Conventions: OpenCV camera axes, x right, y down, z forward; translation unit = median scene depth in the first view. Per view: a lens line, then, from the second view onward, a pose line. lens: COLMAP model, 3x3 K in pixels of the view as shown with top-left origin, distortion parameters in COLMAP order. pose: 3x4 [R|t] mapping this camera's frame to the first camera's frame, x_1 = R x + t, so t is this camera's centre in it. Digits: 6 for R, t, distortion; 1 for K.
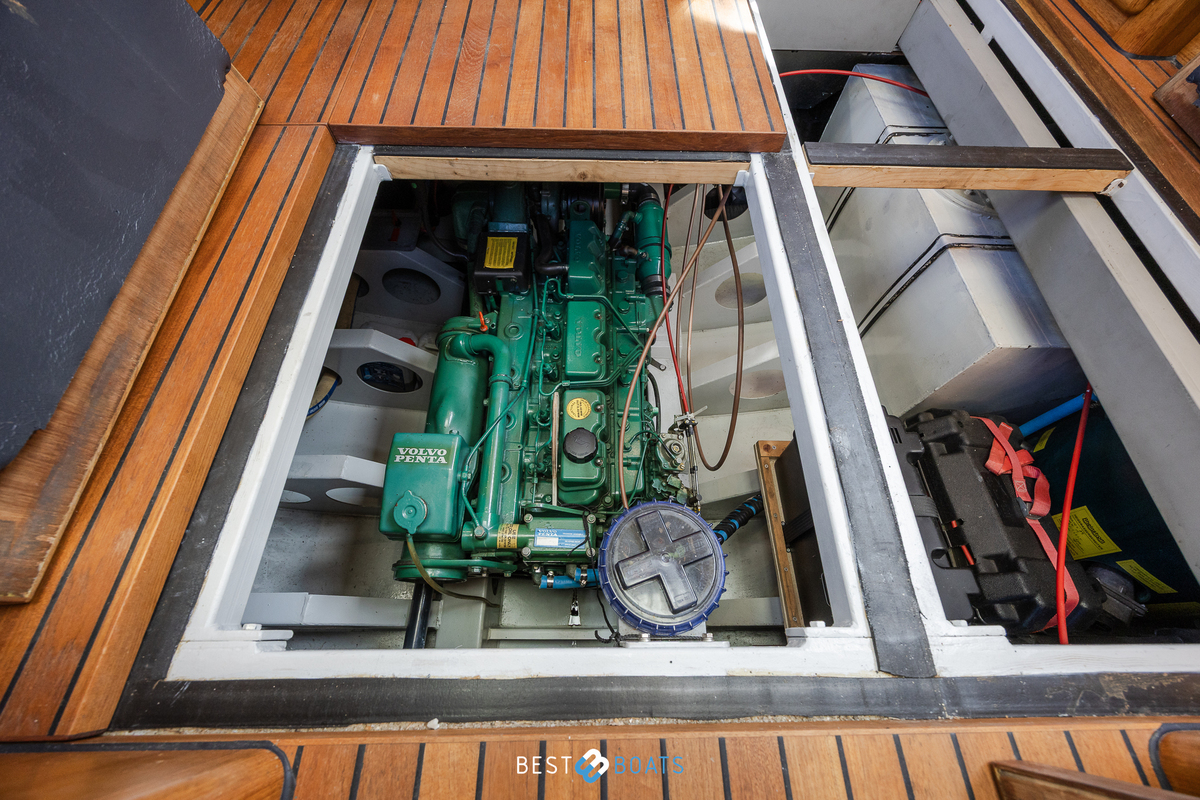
lens RADIAL K [[456.7, 0, 599.7], [0, 456.7, 404.7], [0, 0, 1]] dist [0.000059, 0.000057]
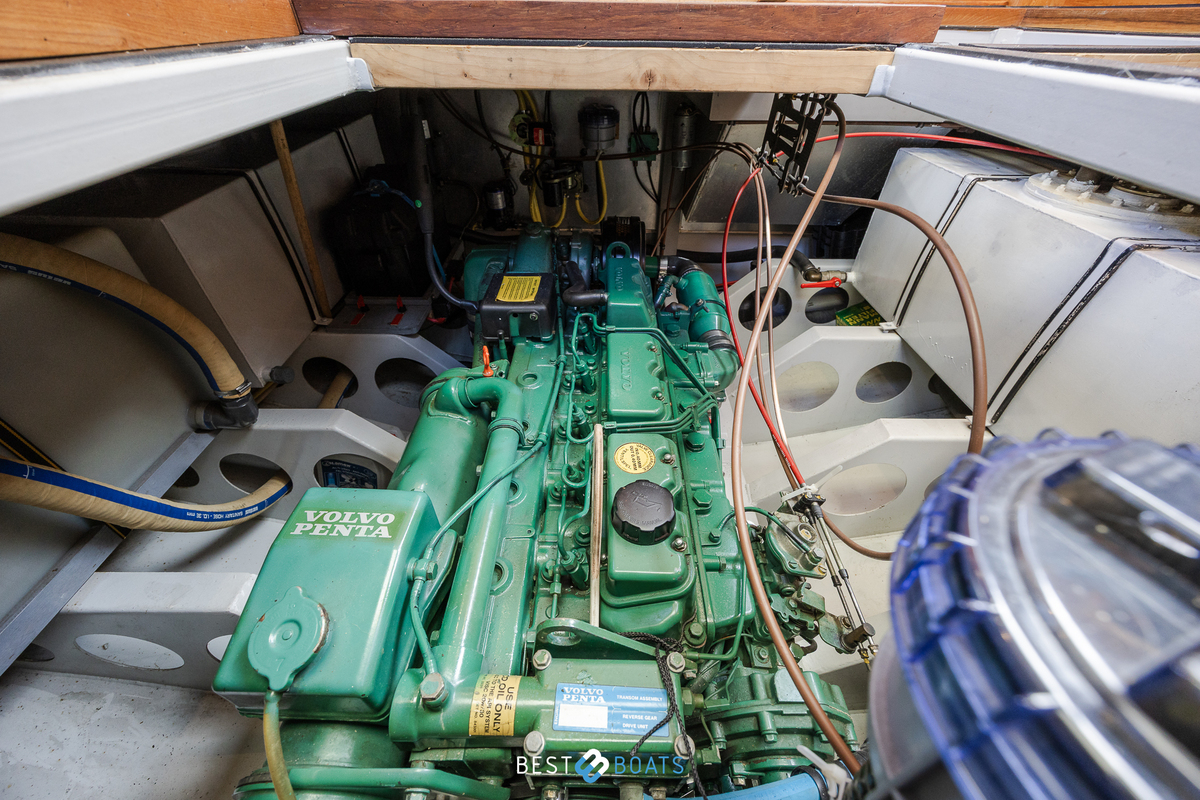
lens RADIAL K [[456.7, 0, 599.7], [0, 456.7, 404.7], [0, 0, 1]] dist [0.000059, 0.000057]
pose [[0.999825, -0.007248, -0.017244, -0.080259], [0.000132, 0.924592, -0.380959, 0.169781], [0.018705, 0.380890, 0.924431, 0.428984]]
